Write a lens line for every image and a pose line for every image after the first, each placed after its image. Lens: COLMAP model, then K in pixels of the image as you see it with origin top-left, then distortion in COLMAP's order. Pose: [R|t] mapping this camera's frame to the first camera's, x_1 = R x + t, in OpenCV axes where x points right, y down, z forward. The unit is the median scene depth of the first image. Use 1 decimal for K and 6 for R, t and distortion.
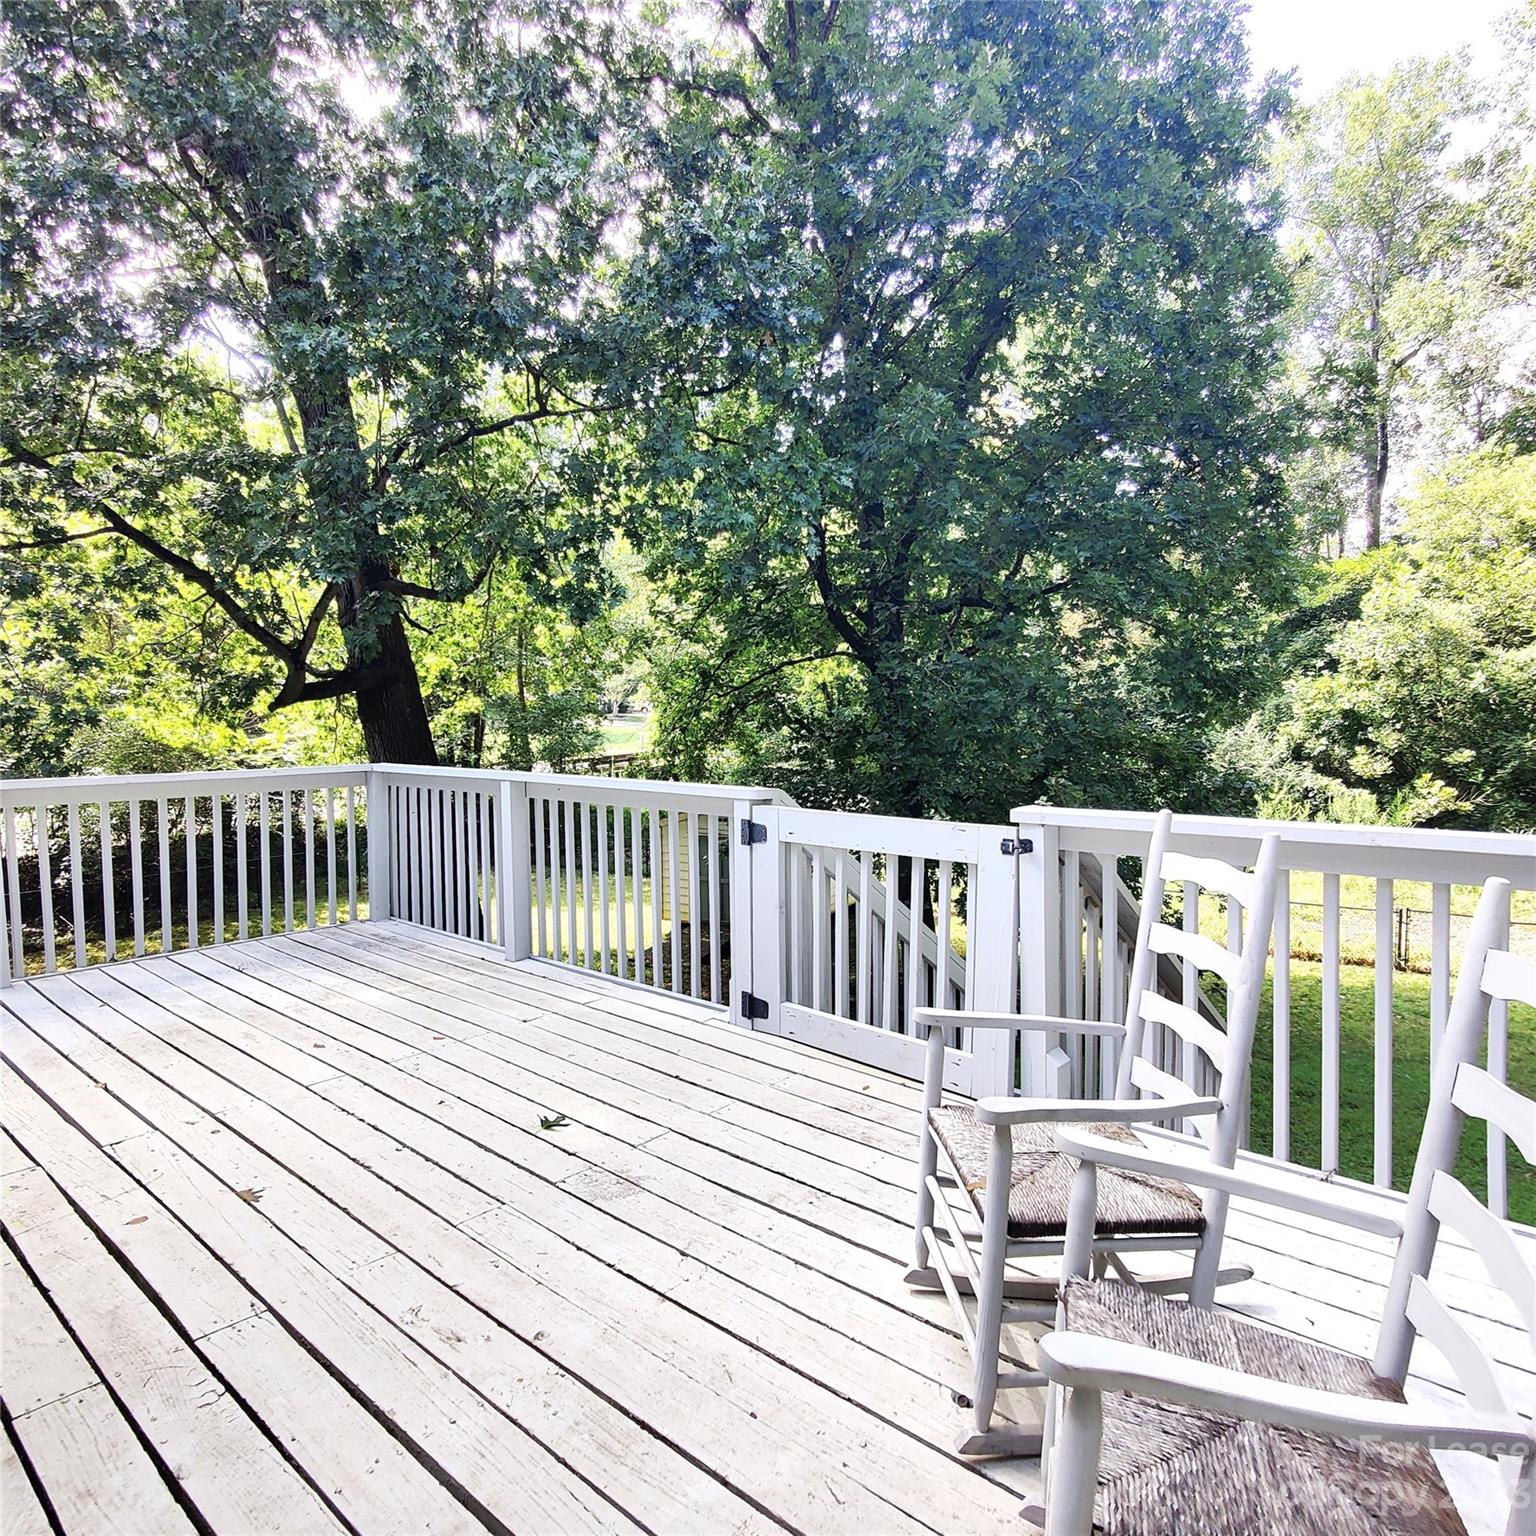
lens RADIAL K [[1003.6, 0, 769.0], [0, 1003.6, 771.8], [0, 0, 1]] dist [0.008681, -0.008835]
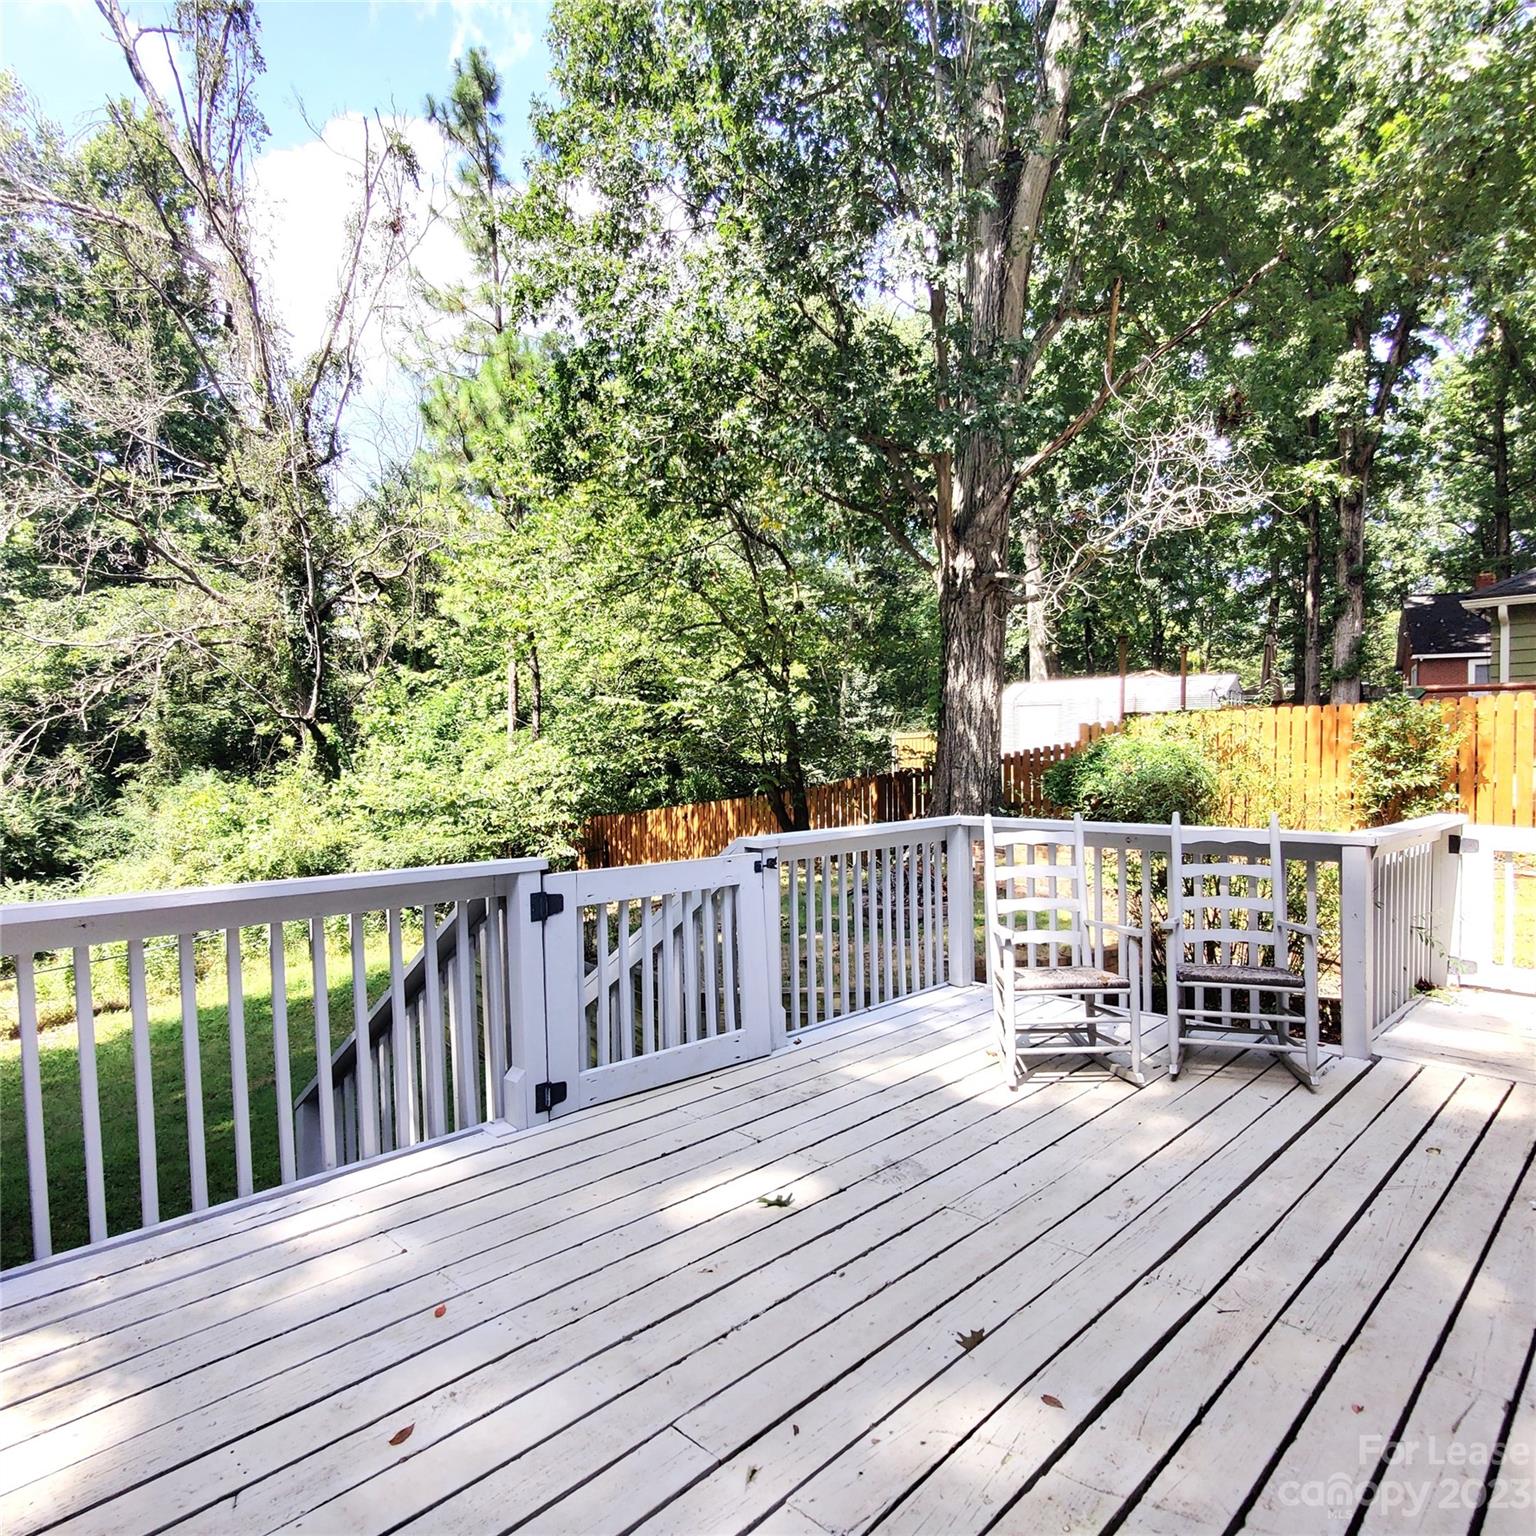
lens RADIAL K [[1003.6, 0, 769.0], [0, 1003.6, 771.8], [0, 0, 1]] dist [0.008681, -0.008835]
pose [[0.028828, -0.016629, 0.999446, -0.588167], [0.072755, 0.997245, 0.014494, -0.038435], [-0.996933, 0.072297, 0.029959, 0.475255]]
